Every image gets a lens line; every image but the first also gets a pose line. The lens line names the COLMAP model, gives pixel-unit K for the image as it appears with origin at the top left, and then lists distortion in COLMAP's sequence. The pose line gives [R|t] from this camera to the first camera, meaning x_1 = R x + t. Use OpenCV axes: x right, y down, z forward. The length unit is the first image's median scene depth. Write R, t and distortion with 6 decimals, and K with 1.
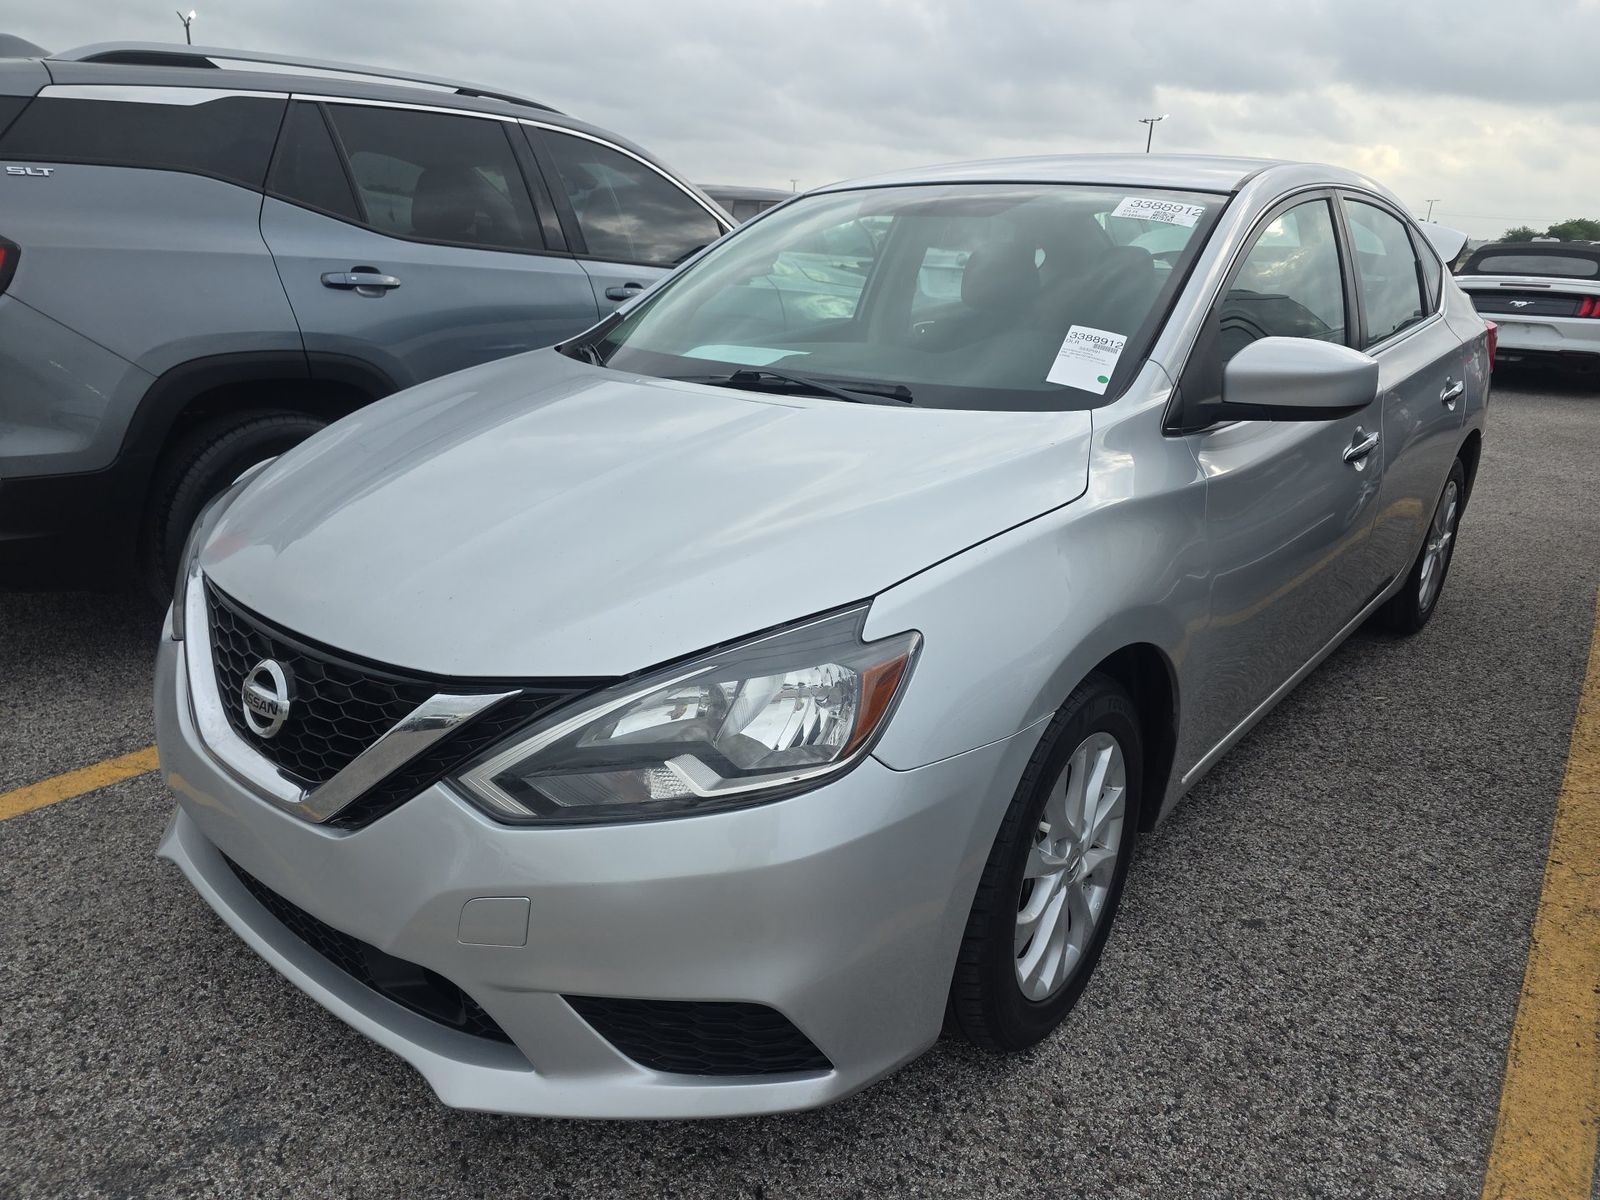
lens RADIAL K [[1056.4, 0, 793.4], [0, 1056.4, 611.3], [0, 0, 1]] dist [0.007323, -0.002378]
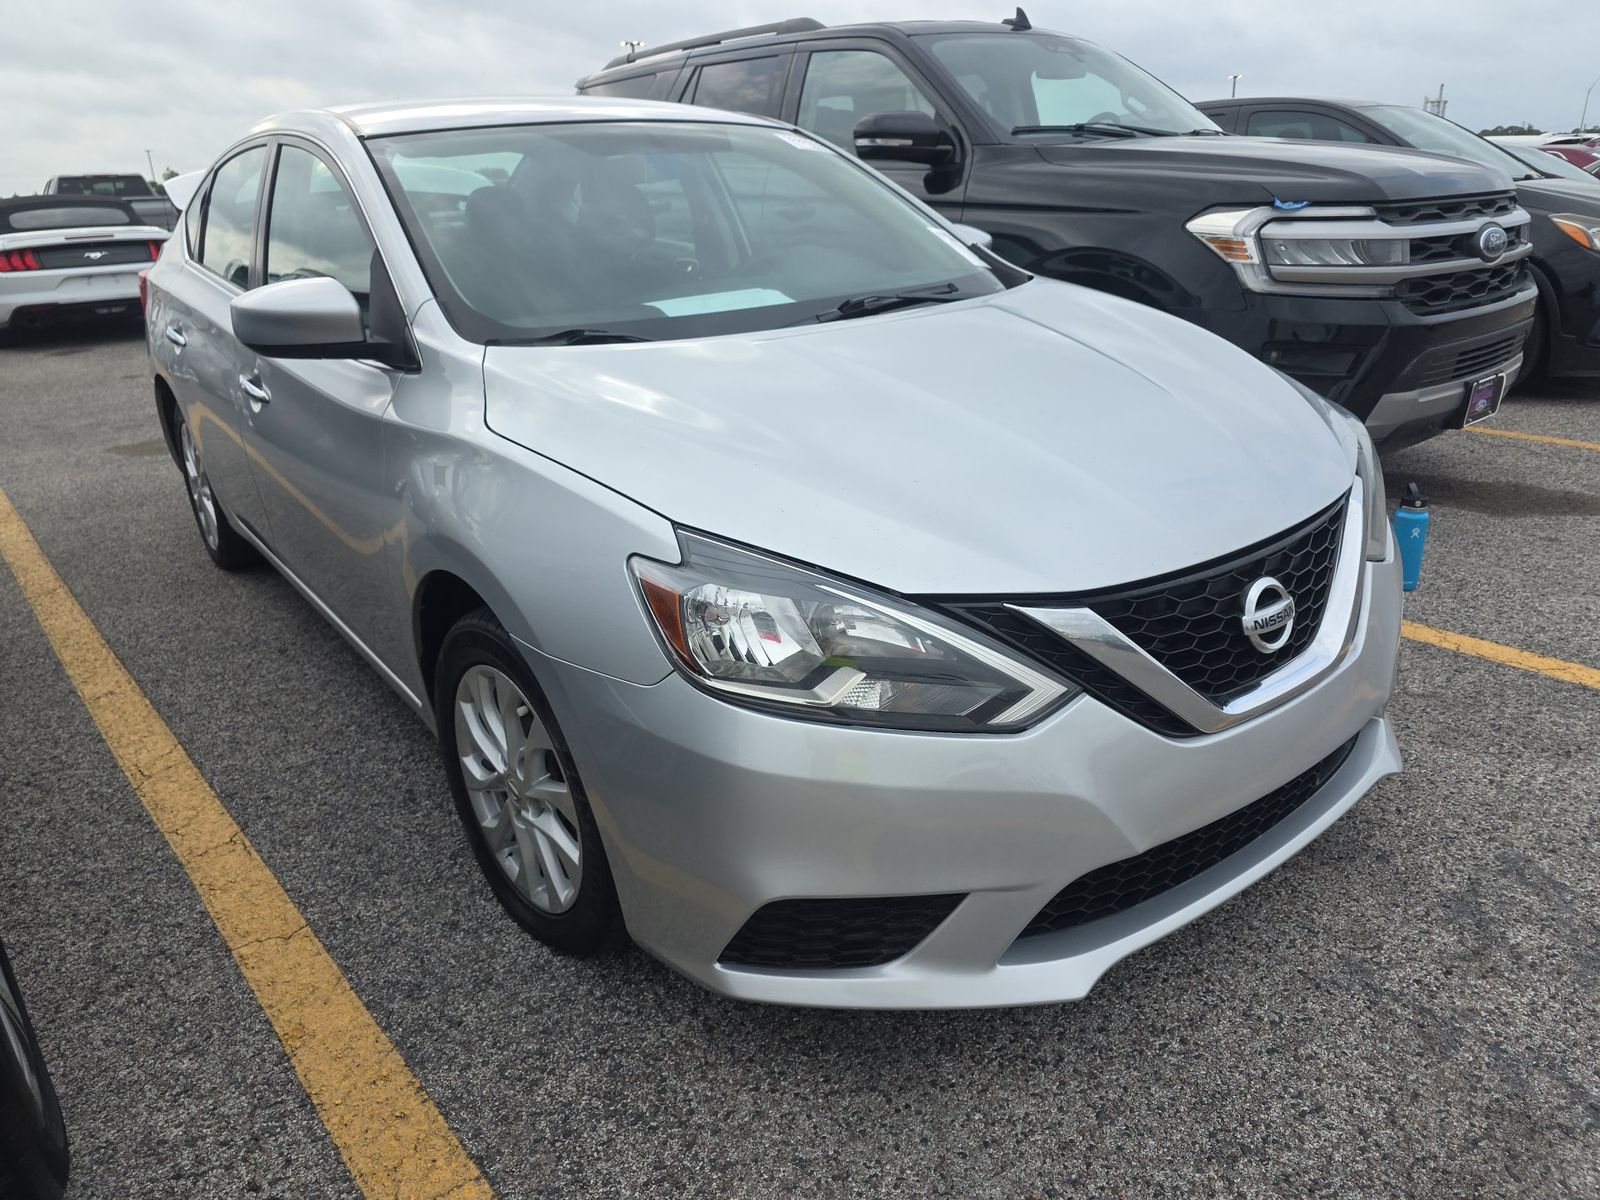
lens RADIAL K [[1057.5, 0, 800.0], [0, 1057.5, 600.0], [0, 0, 1]] dist [0.011722, -0.001943]
pose [[0.235173, -0.392301, 0.889266, -1.370769], [0.369447, 0.882334, 0.291540, -0.361863], [-0.899001, 0.259974, 0.352436, 0.945827]]
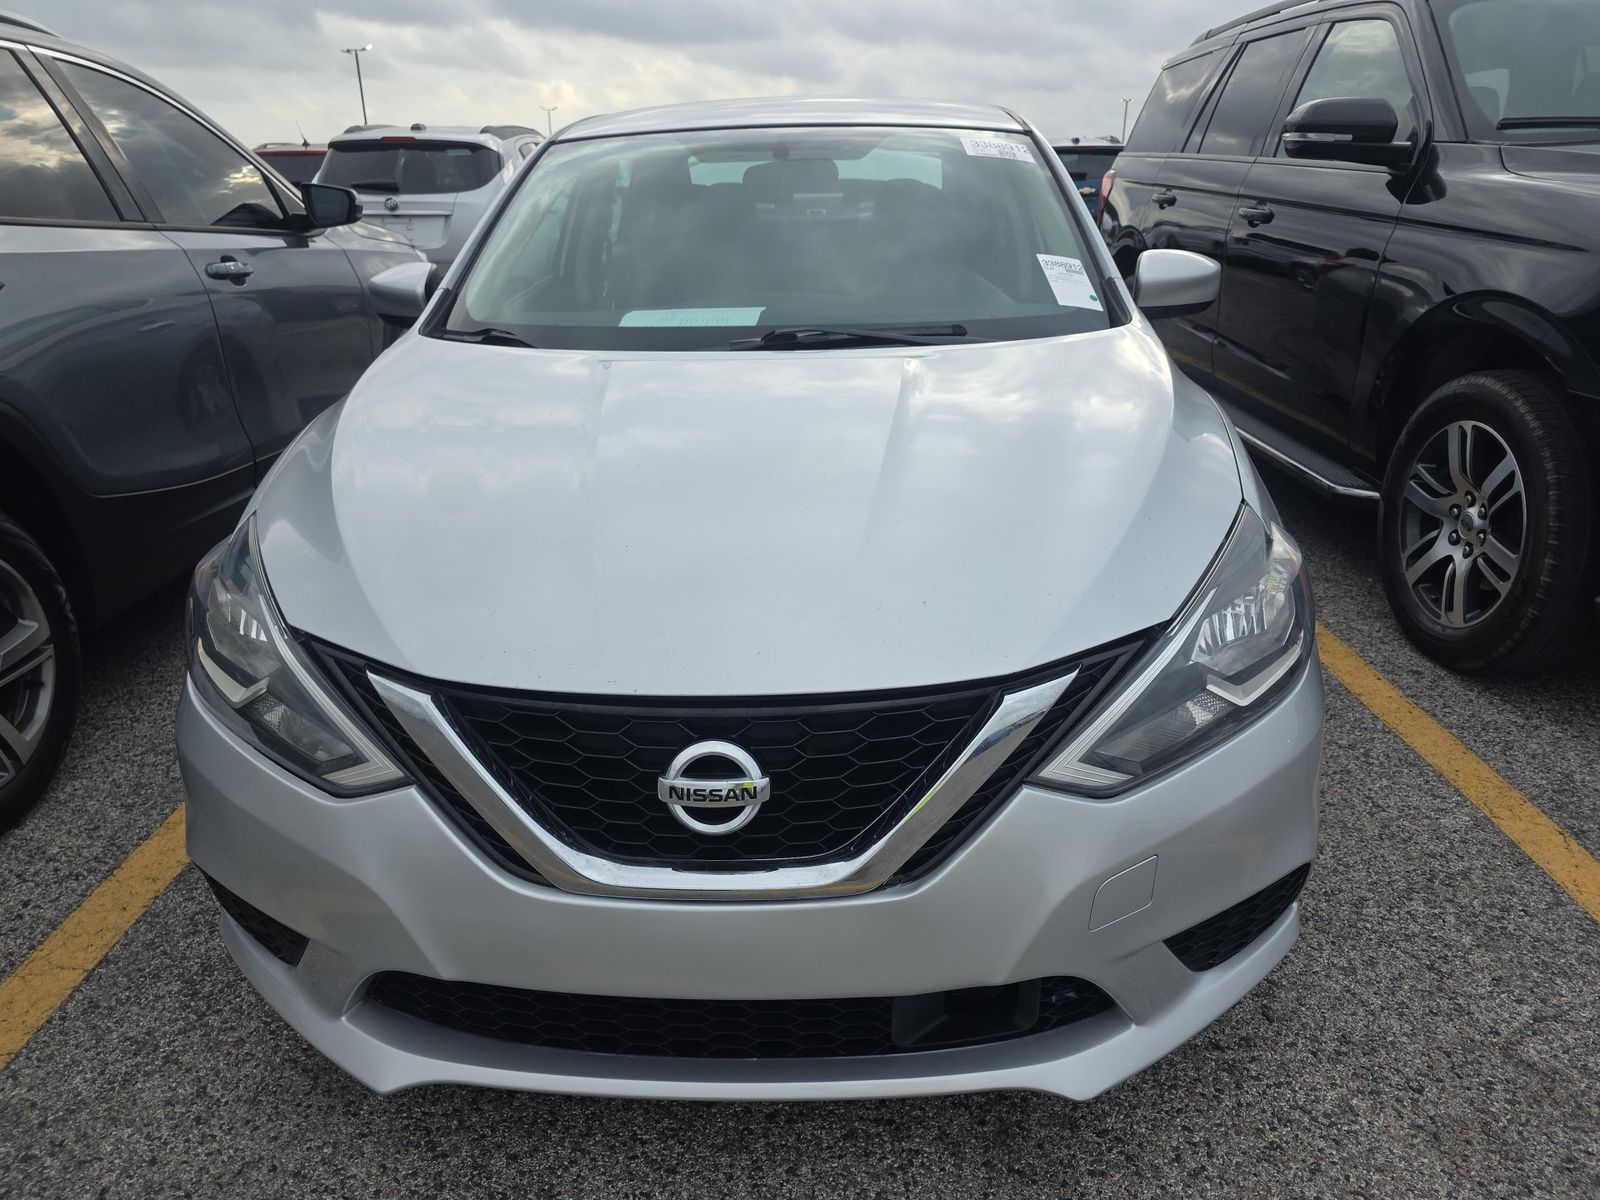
lens RADIAL K [[1057.5, 0, 800.0], [0, 1057.5, 600.0], [0, 0, 1]] dist [0.011722, -0.001943]
pose [[0.796635, -0.259732, 0.545813, -0.769509], [0.236159, 0.964945, 0.114498, -0.123074], [-0.556419, 0.037686, 0.830047, 0.258363]]
